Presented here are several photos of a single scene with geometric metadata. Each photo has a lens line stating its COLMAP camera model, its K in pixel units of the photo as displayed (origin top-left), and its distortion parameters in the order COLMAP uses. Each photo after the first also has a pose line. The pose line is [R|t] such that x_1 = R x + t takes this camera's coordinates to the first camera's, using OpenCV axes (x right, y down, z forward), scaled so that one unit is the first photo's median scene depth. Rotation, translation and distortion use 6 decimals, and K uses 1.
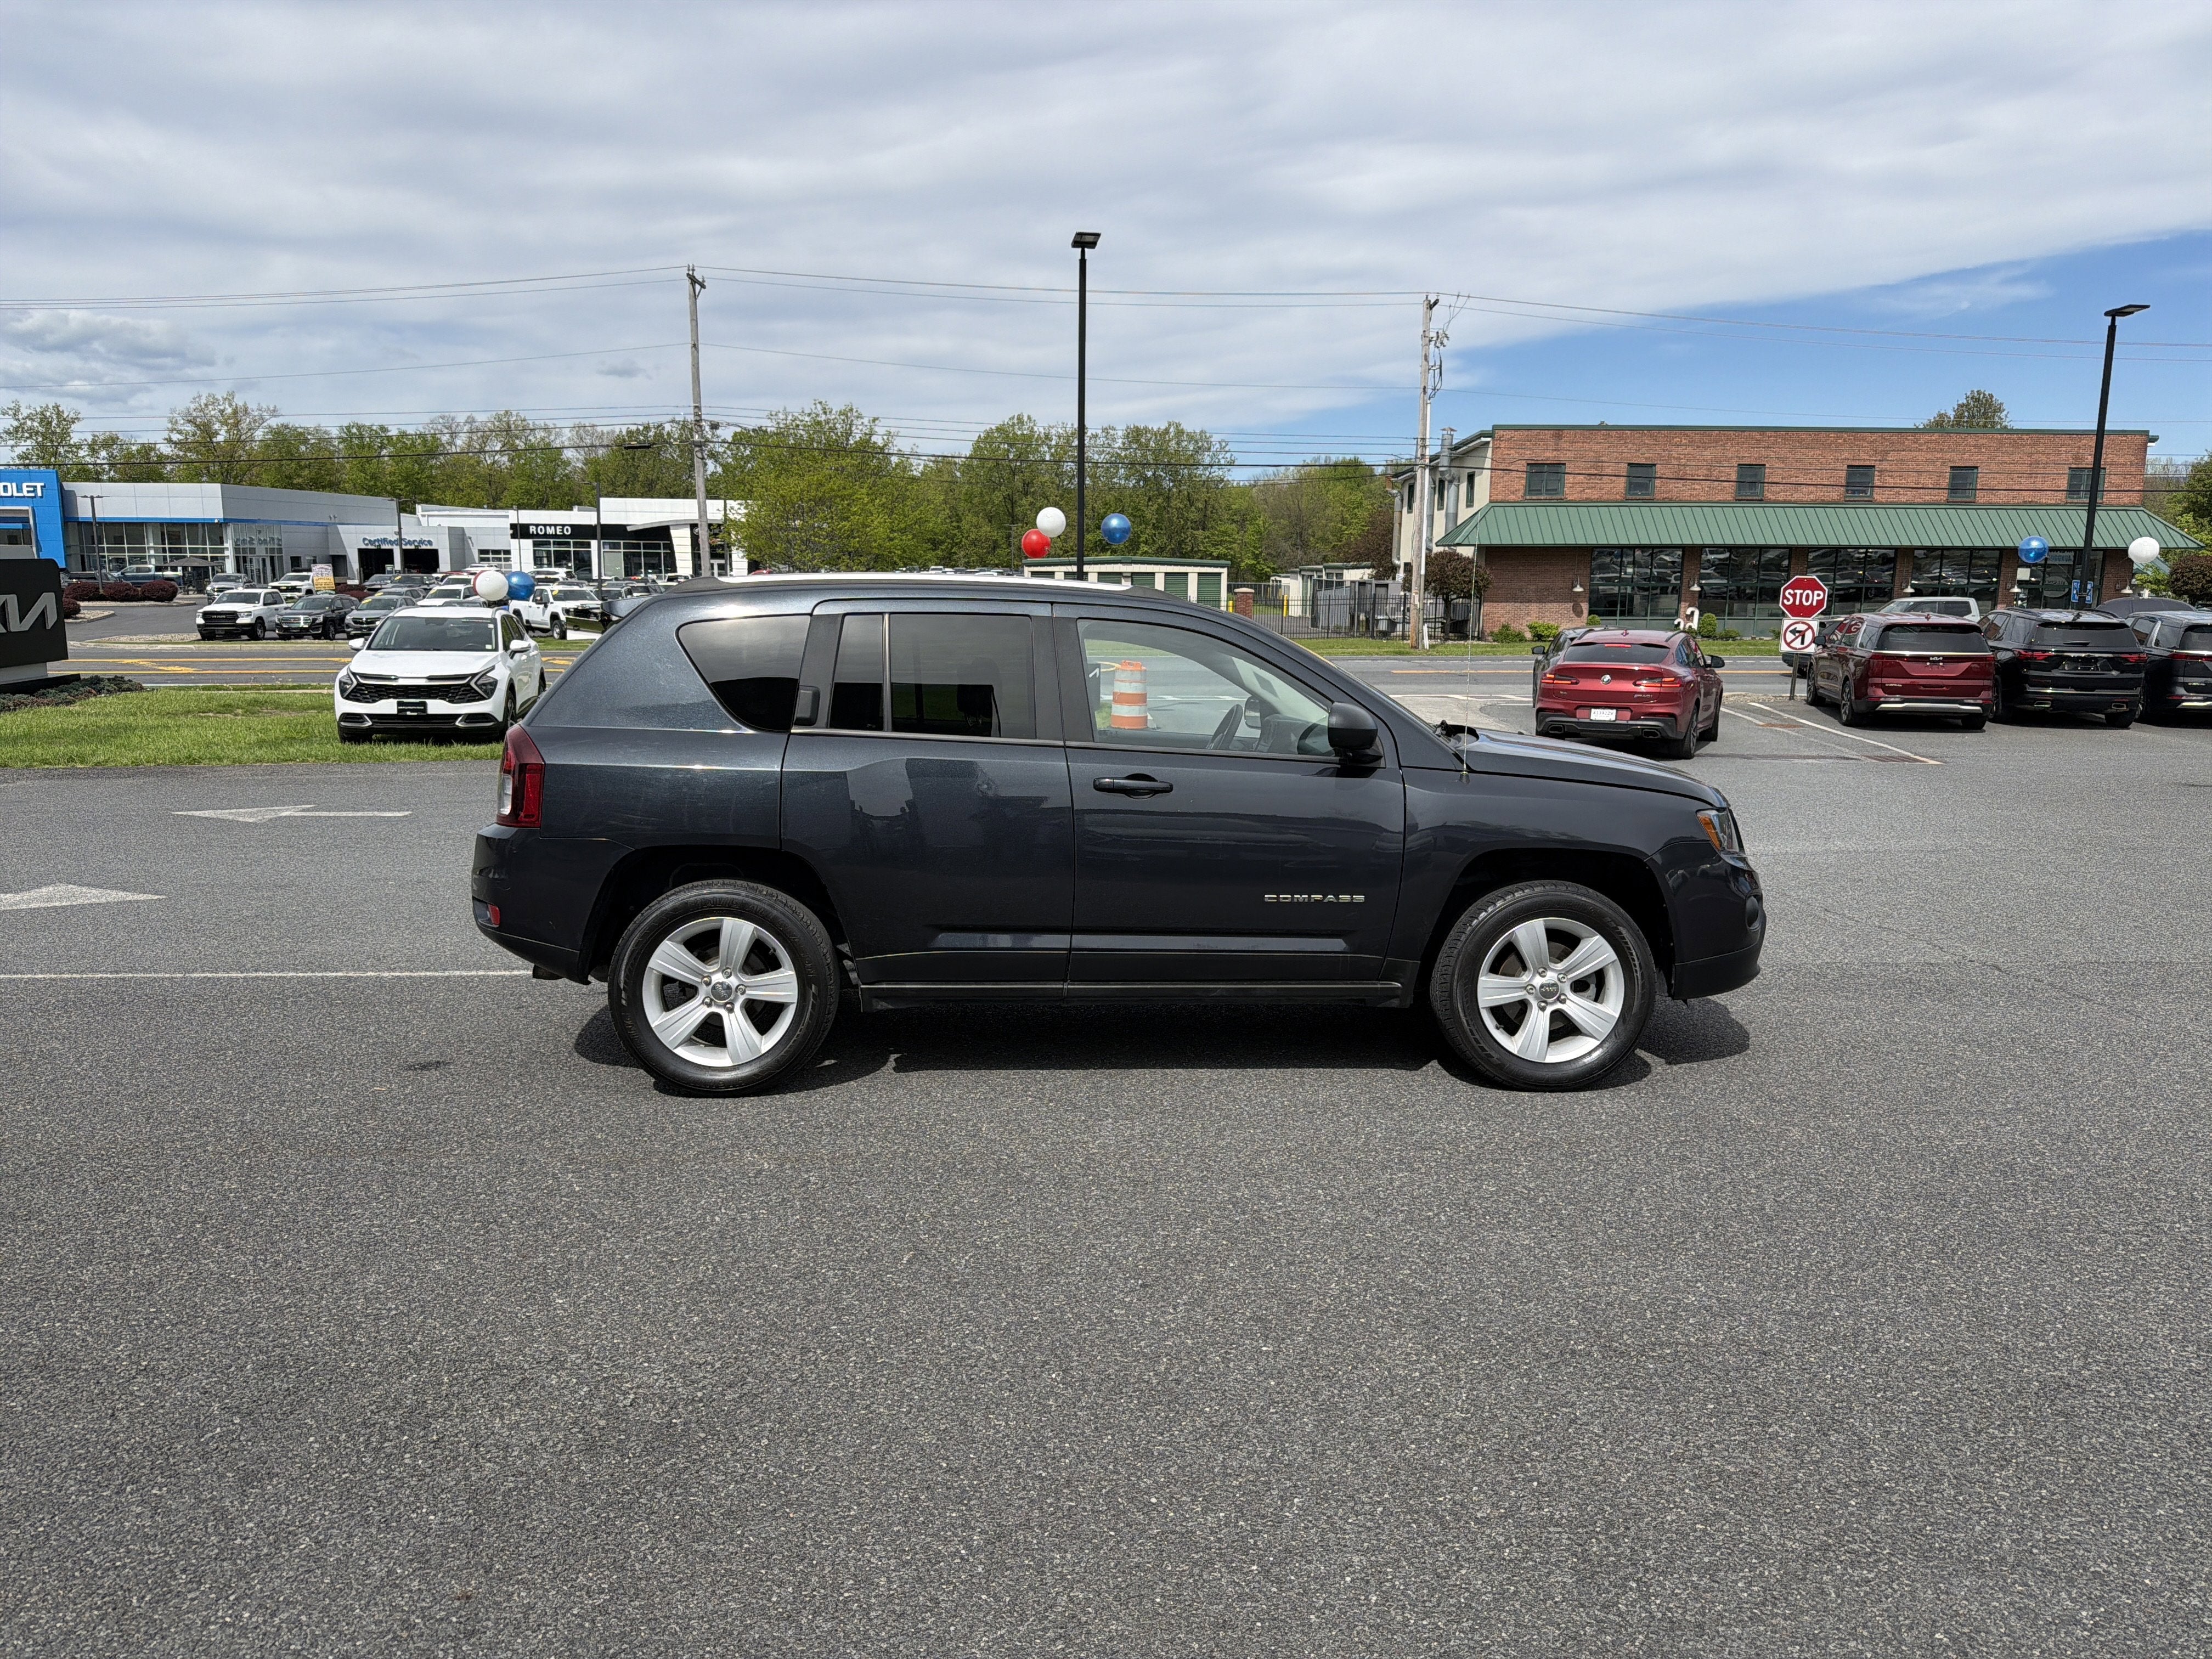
lens RADIAL K [[1611.7, 0, 1146.4], [0, 1611.7, 836.7], [0, 0, 1]] dist [0.002752, -0.037681]
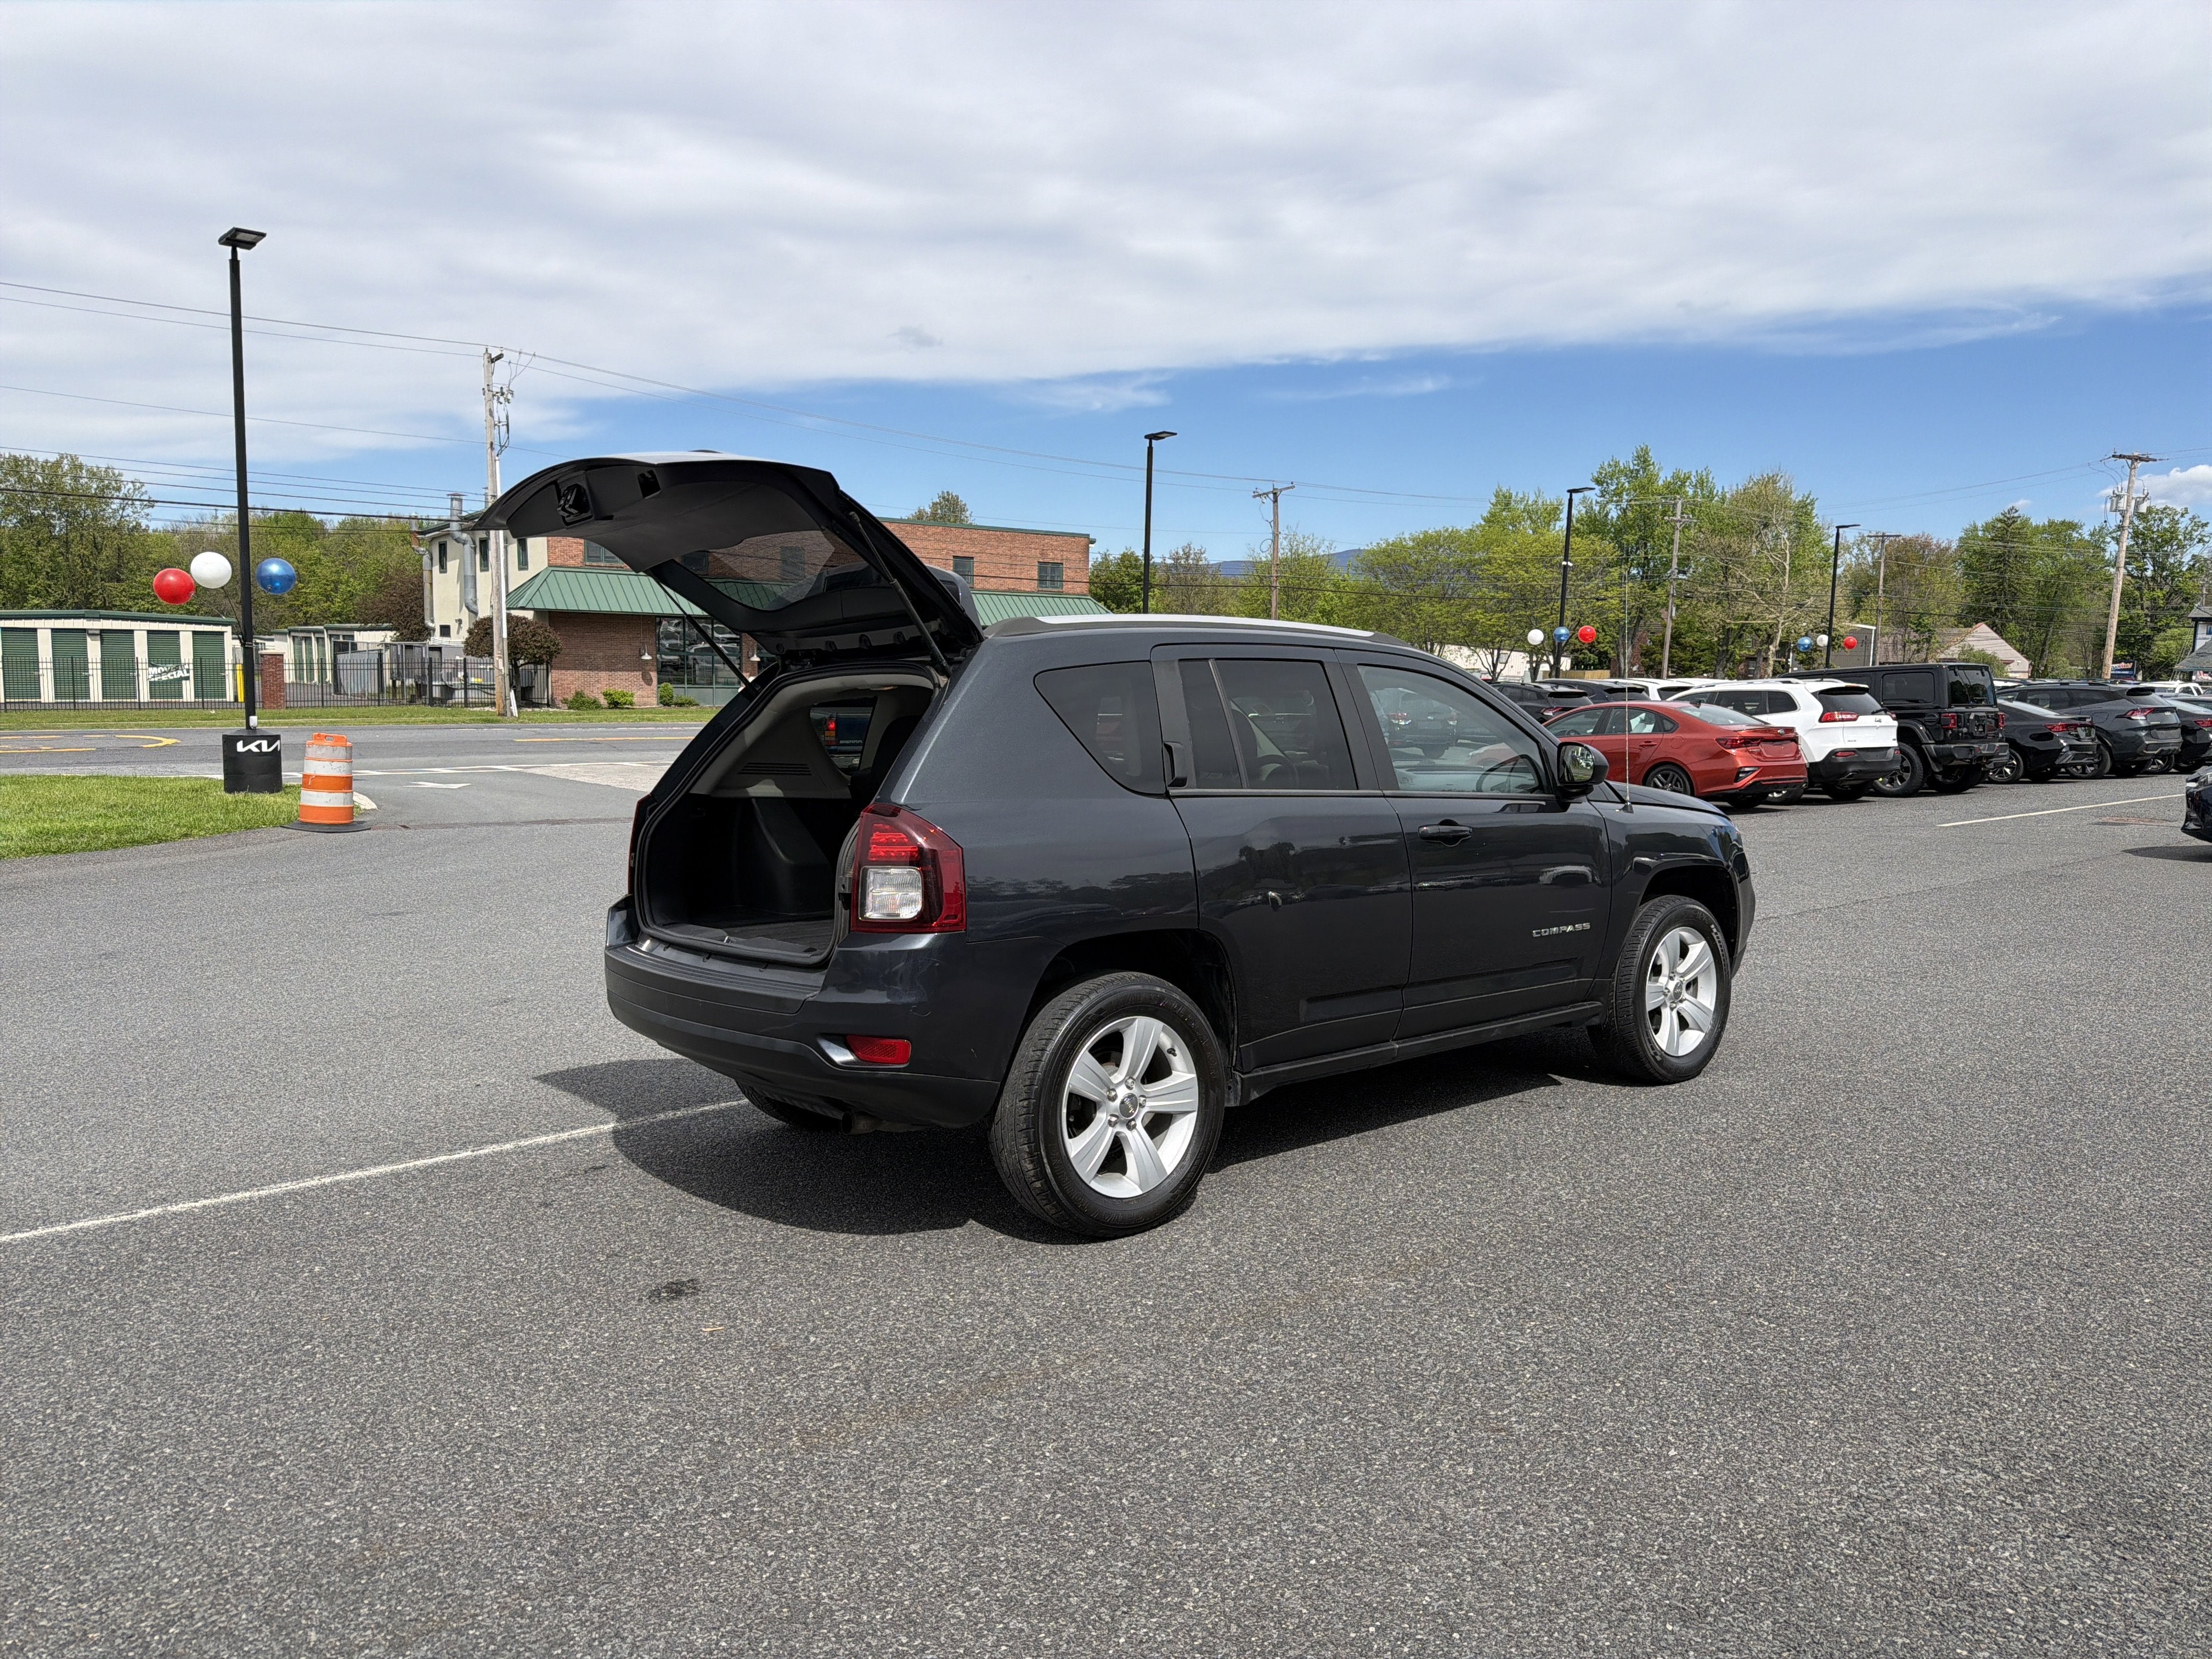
lens RADIAL K [[1581.2, 0, 1095.8], [0, 1581.2, 837.0], [0, 0, 1]] dist [-0.000854, -0.009135]
pose [[0.800049, -0.054178, 0.597483, -0.103335], [0.078052, 0.996849, -0.014123, -0.004669], [-0.594836, 0.057933, 0.801757, 0.044955]]
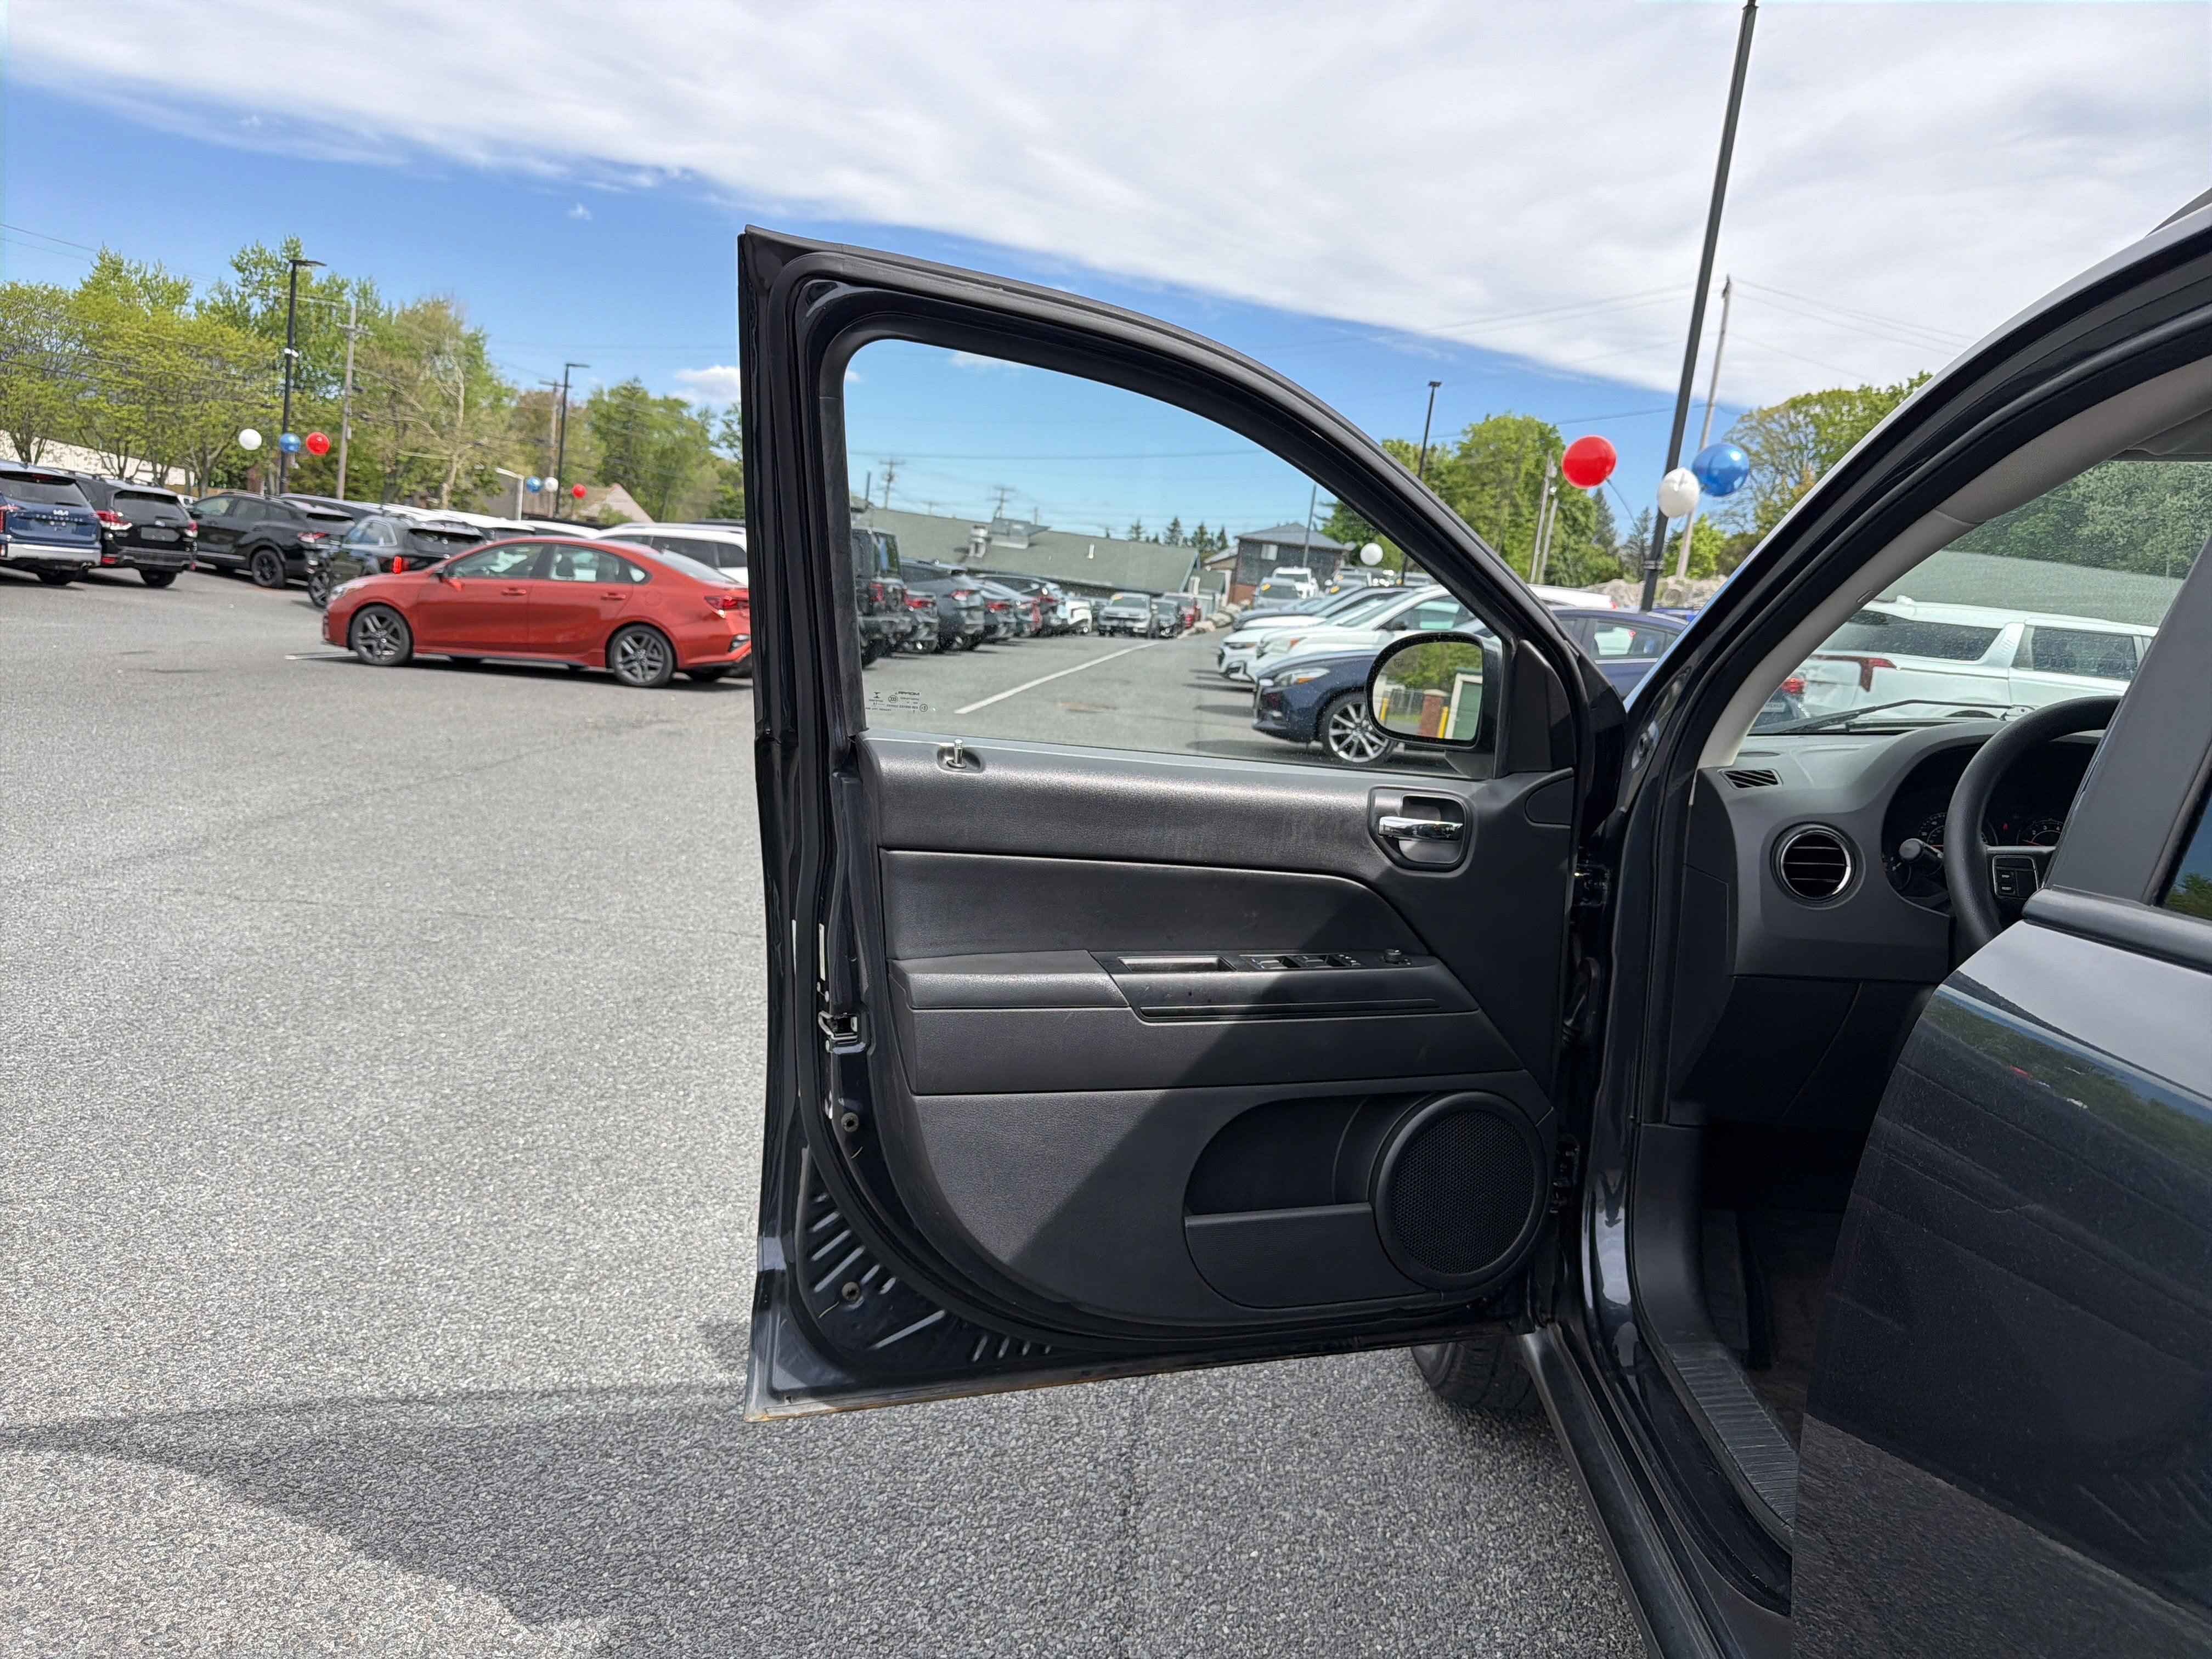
lens RADIAL K [[1541.4, 0, 1108.5], [0, 1541.4, 822.2], [0, 0, 1]] dist [0.023850, -0.067294]
pose [[0.072816, -0.133427, 0.988380, -0.044637], [0.037120, 0.990687, 0.131004, -0.016449], [-0.996654, 0.027150, 0.077090, 0.176975]]
